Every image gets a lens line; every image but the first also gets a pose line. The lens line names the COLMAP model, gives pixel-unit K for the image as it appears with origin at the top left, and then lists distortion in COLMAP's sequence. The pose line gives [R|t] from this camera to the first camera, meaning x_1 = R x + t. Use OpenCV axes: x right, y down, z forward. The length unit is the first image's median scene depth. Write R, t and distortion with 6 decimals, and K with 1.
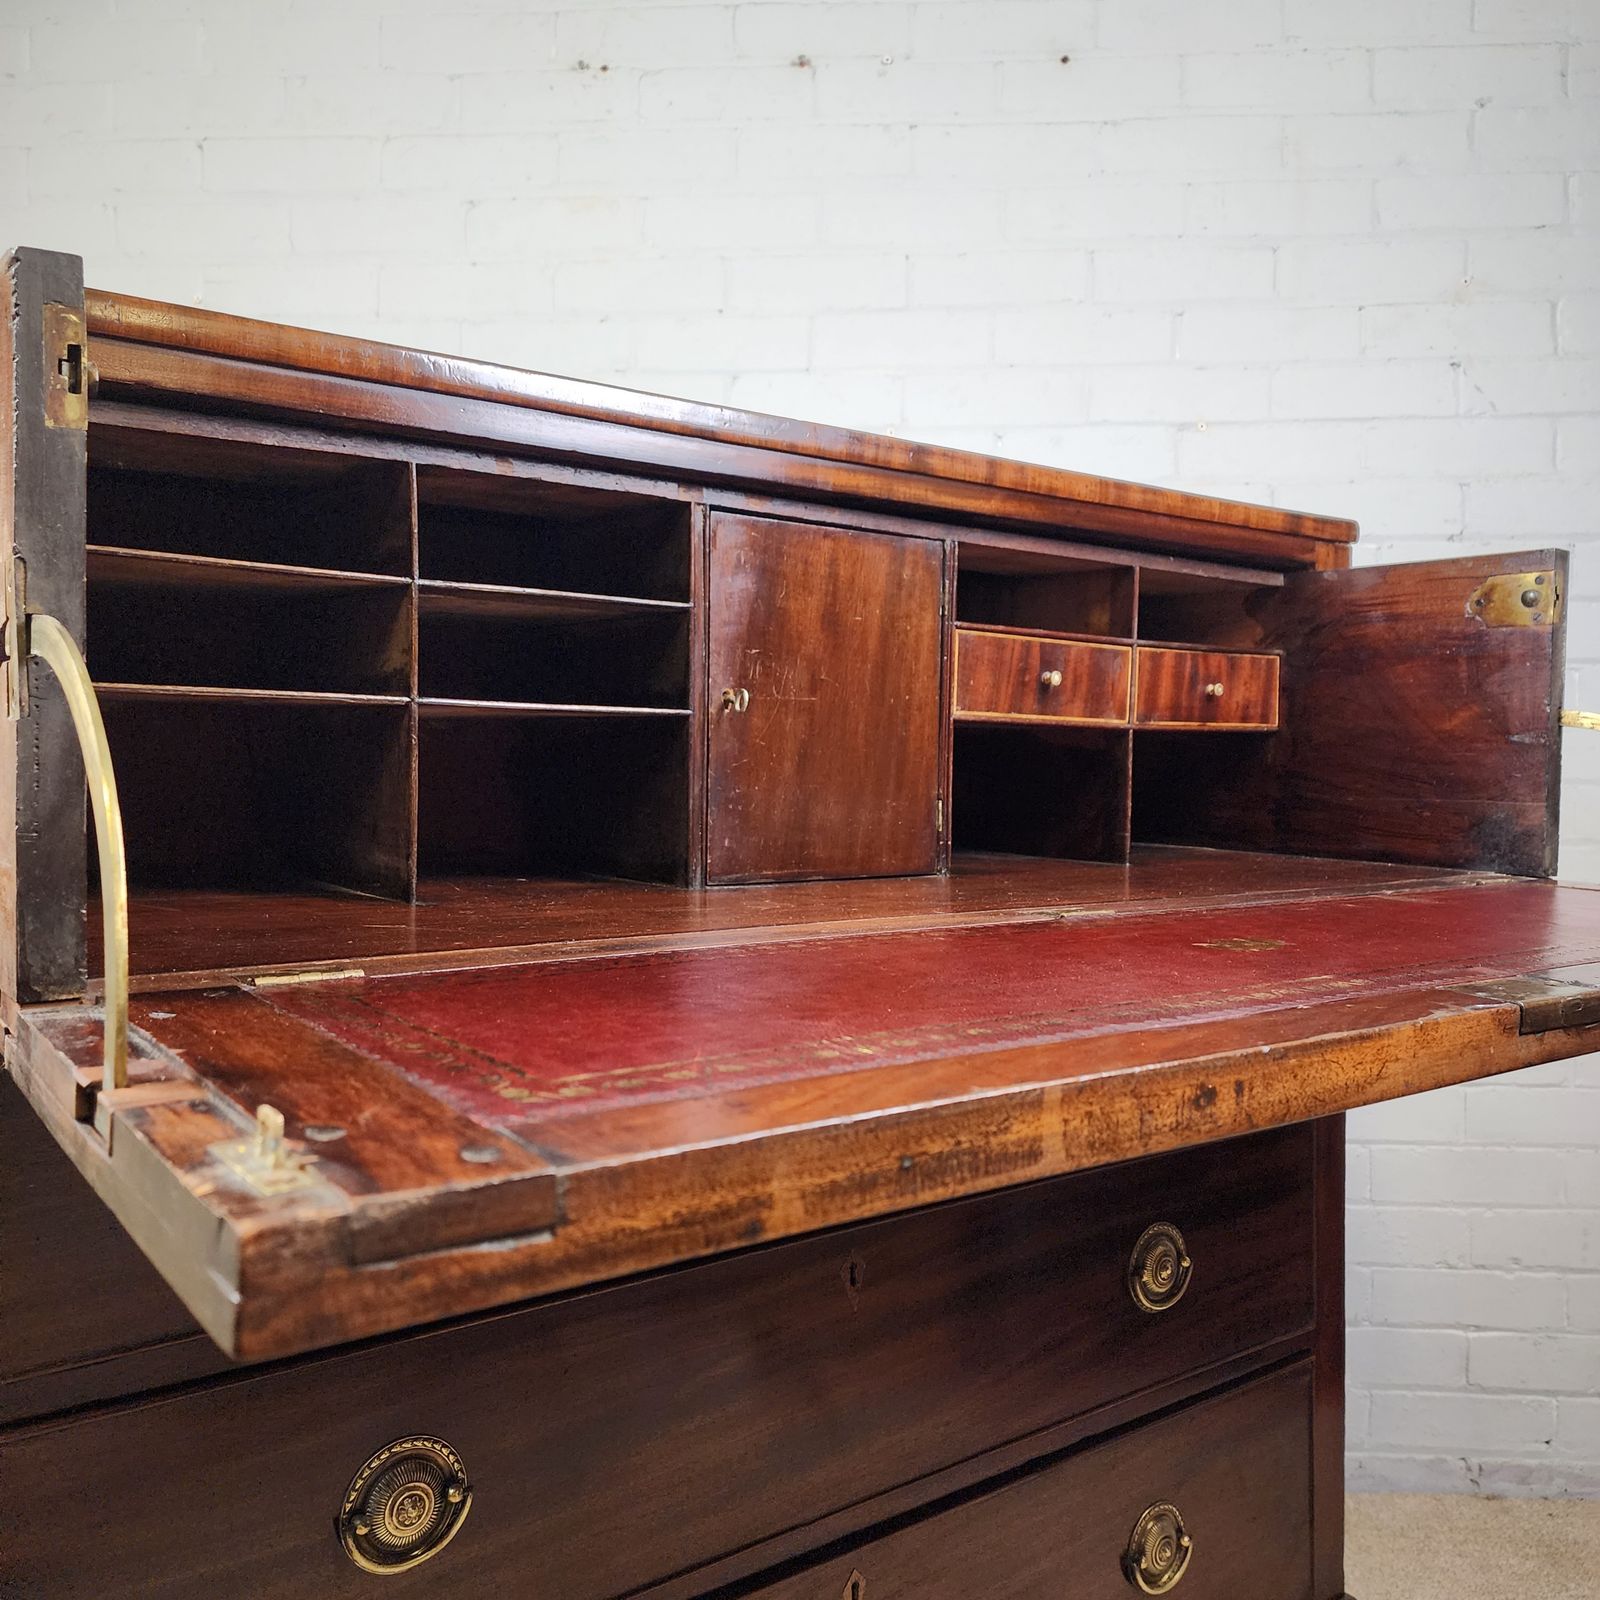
lens RADIAL K [[1421.6, 0, 800.0], [0, 1421.6, 800.0], [0, 0, 1]] dist [0.080248, -0.096923]
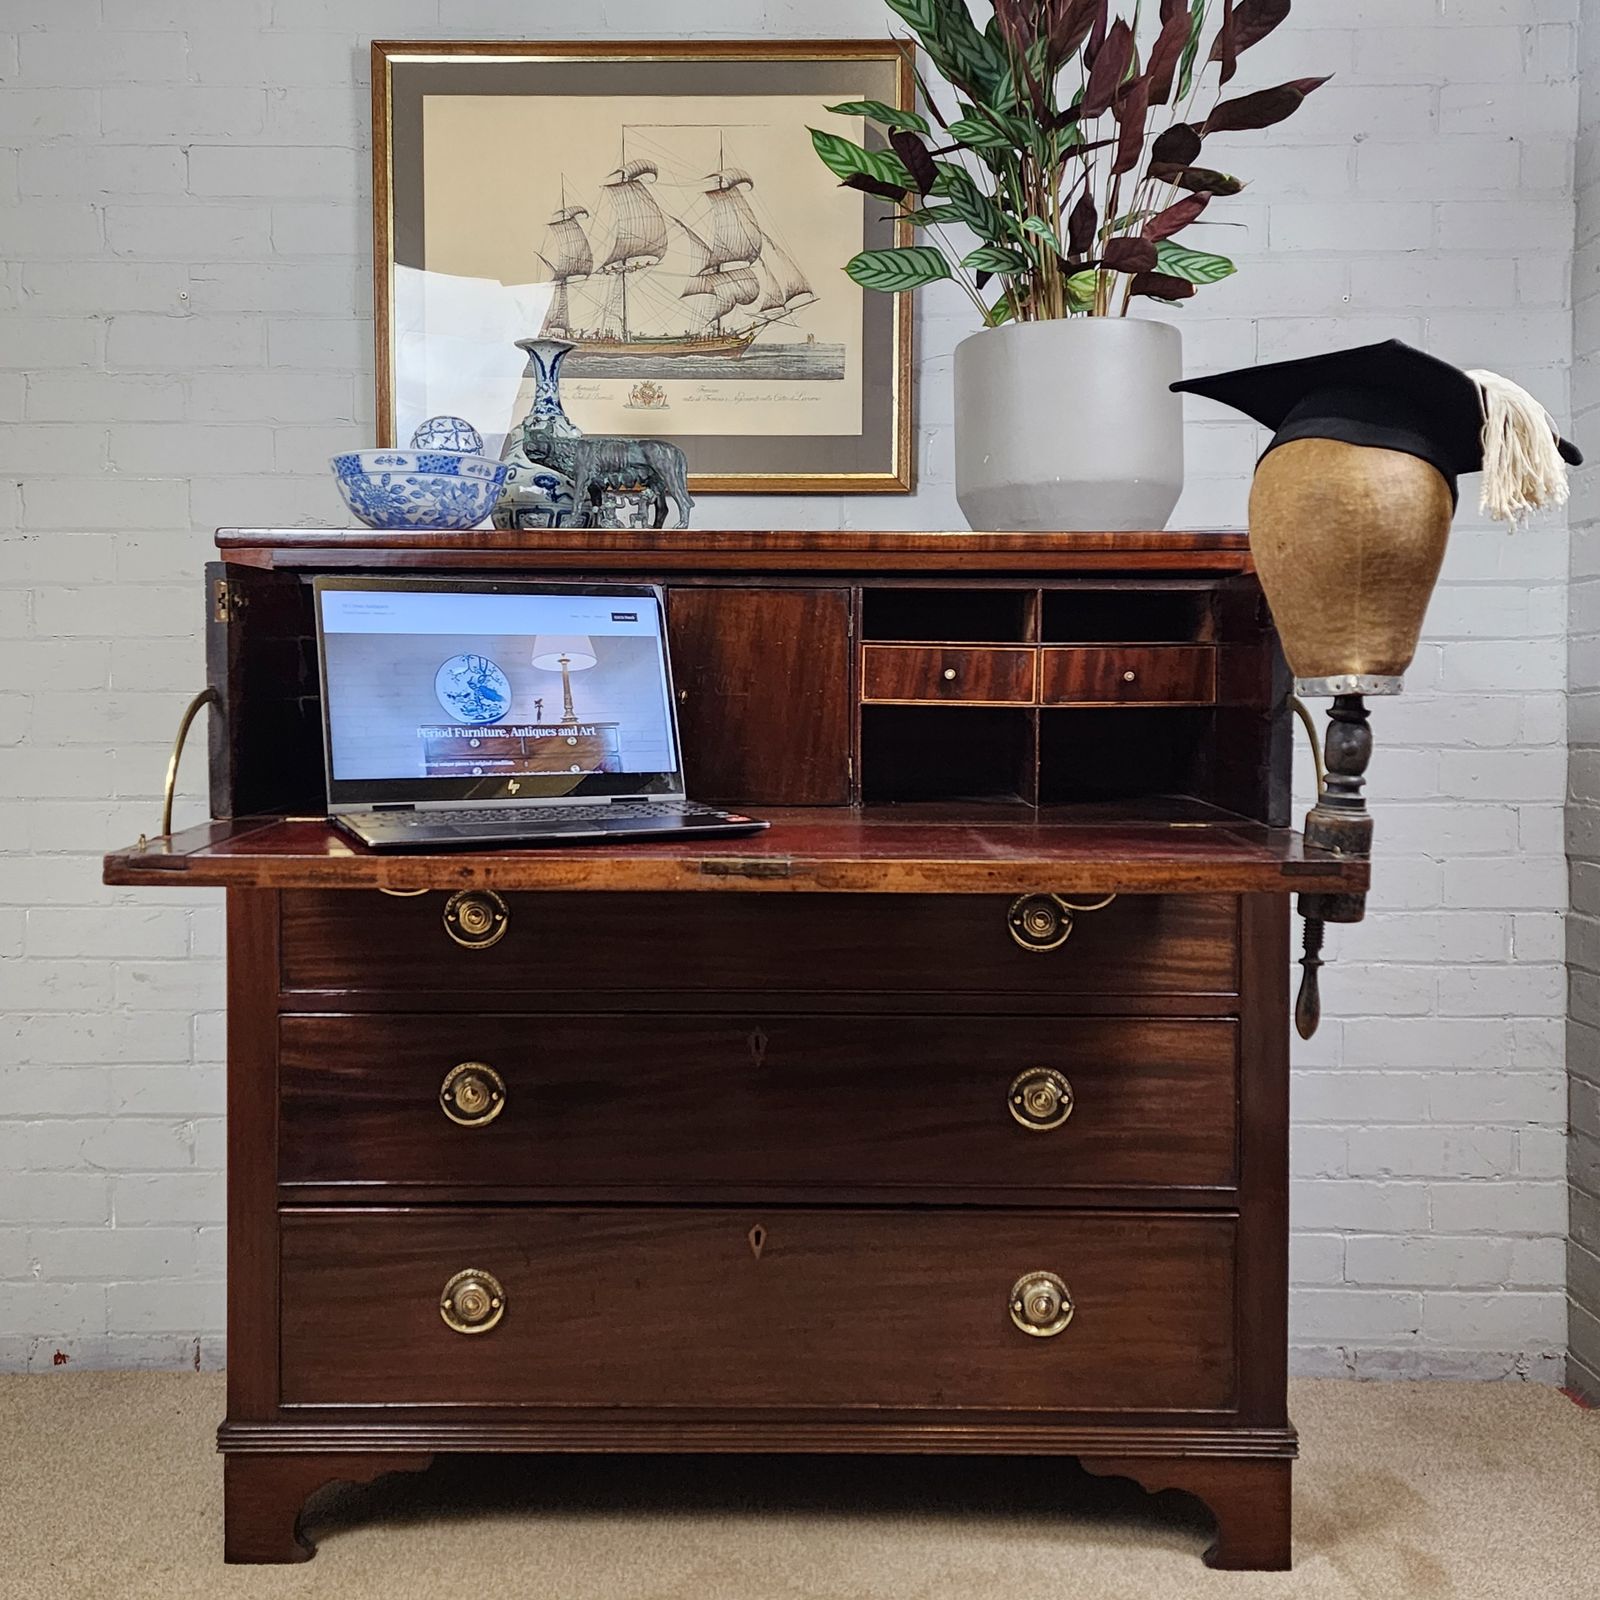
lens RADIAL K [[1664.6, 0, 786.4], [0, 1664.6, 795.7], [0, 0, 1]] dist [0.117209, -0.001741]
pose [[0.789651, 0.030311, -0.612807, 1.194912], [-0.013773, 0.999403, 0.031685, -0.015736], [0.613402, -0.016580, 0.789597, -0.473927]]
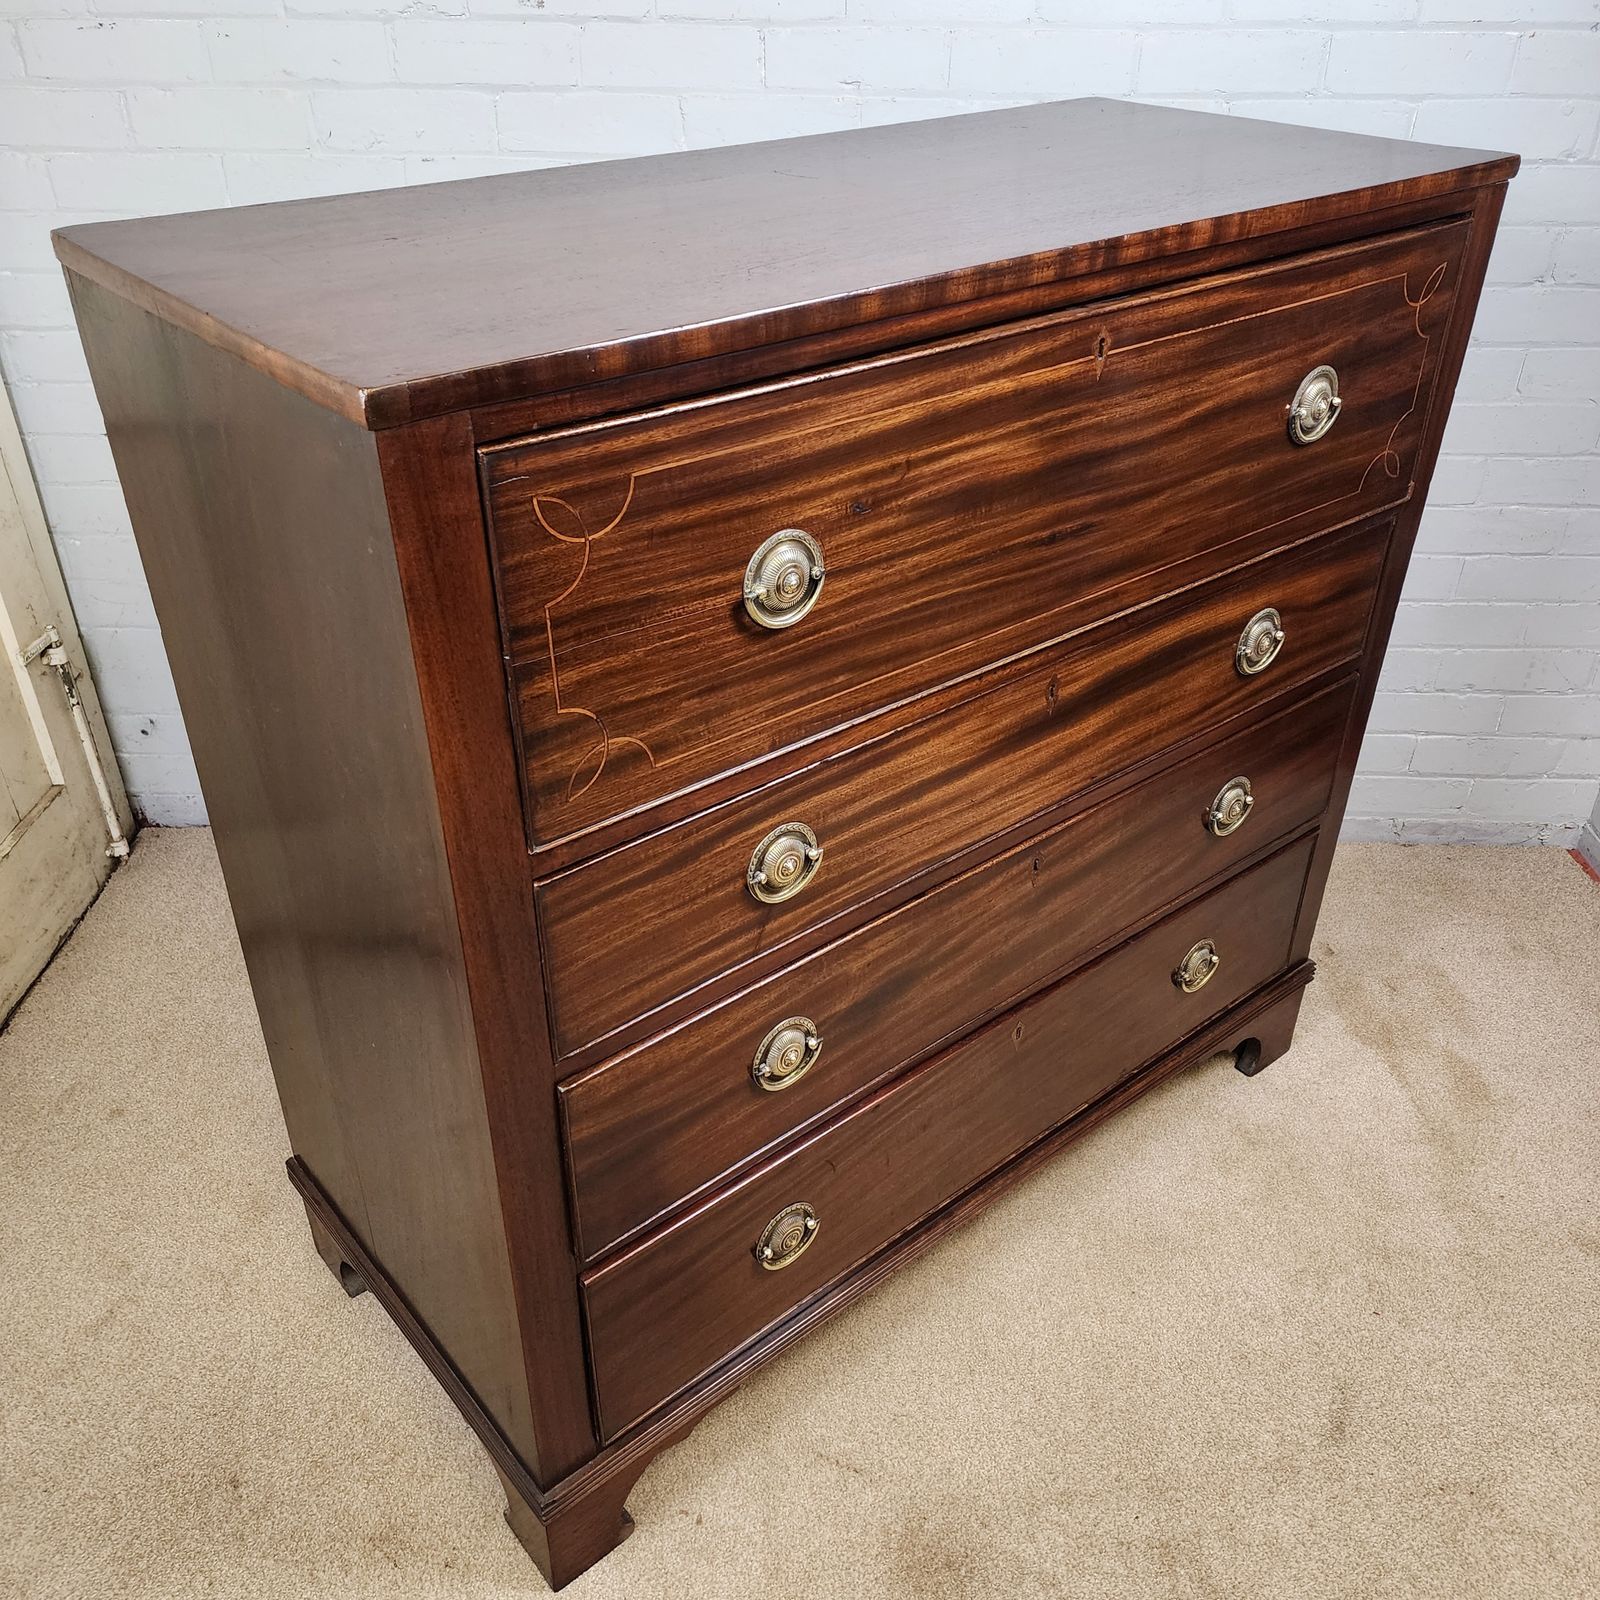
lens RADIAL K [[1414.3, 0, 806.2], [0, 1414.3, 805.0], [0, 0, 1]] dist [0.078290, -0.070376]
pose [[0.998841, -0.022913, 0.042321, -0.242742], [-0.002852, 0.849661, 0.527321, -0.450077], [-0.048041, -0.526831, 0.848612, -0.143760]]
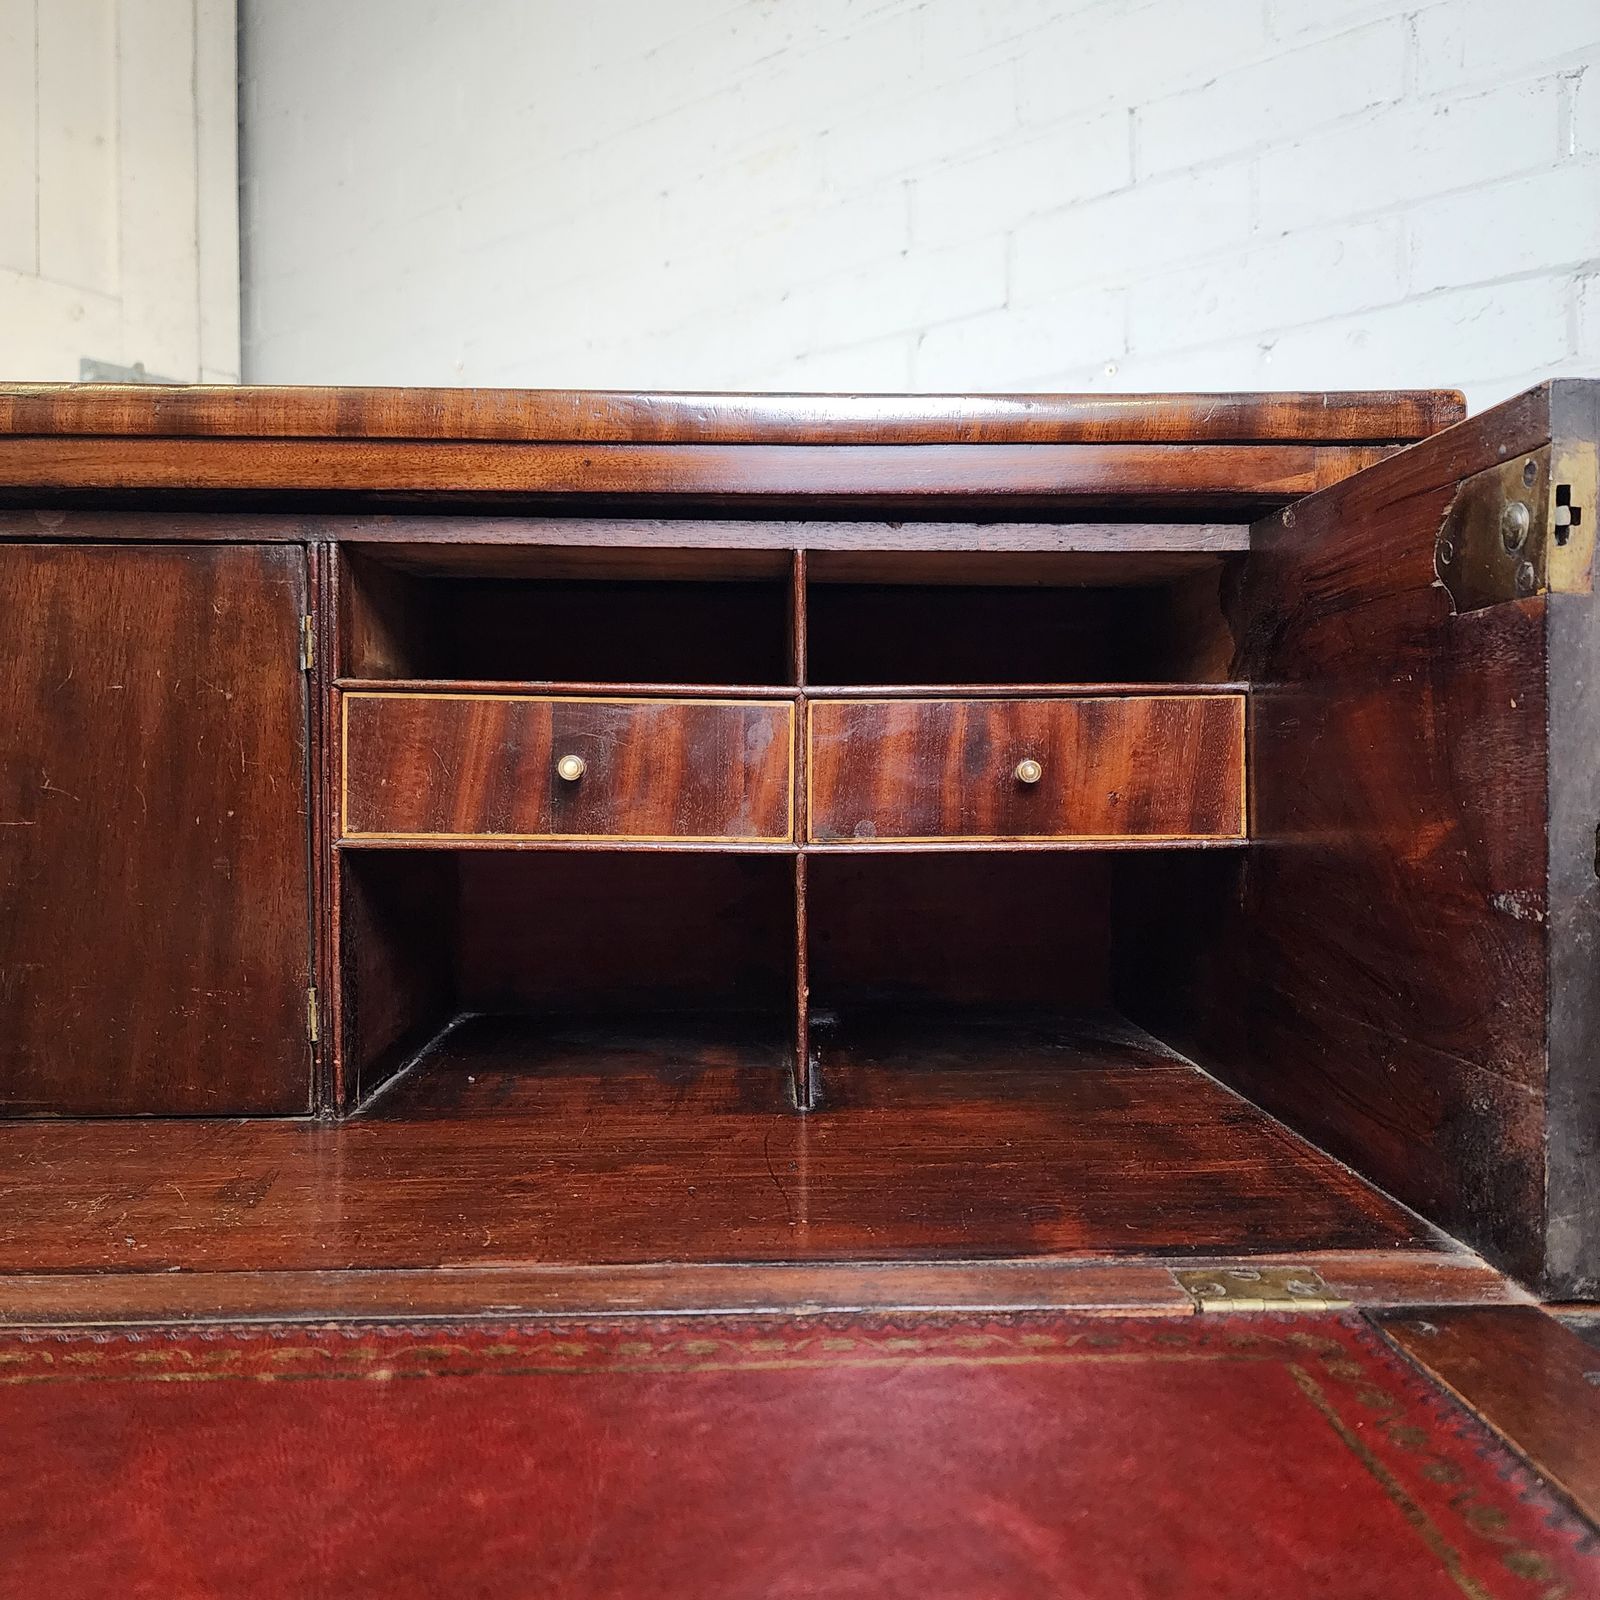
lens RADIAL K [[1450.1, 0, 800.0], [0, 1450.1, 800.0], [0, 0, 1]] dist [0.070461, -0.079263]
pose [[0.819999, -0.009467, -0.572287, 0.632324], [-0.005946, 0.999668, -0.025056, -0.065657], [0.572334, 0.023949, 0.819670, 0.654491]]
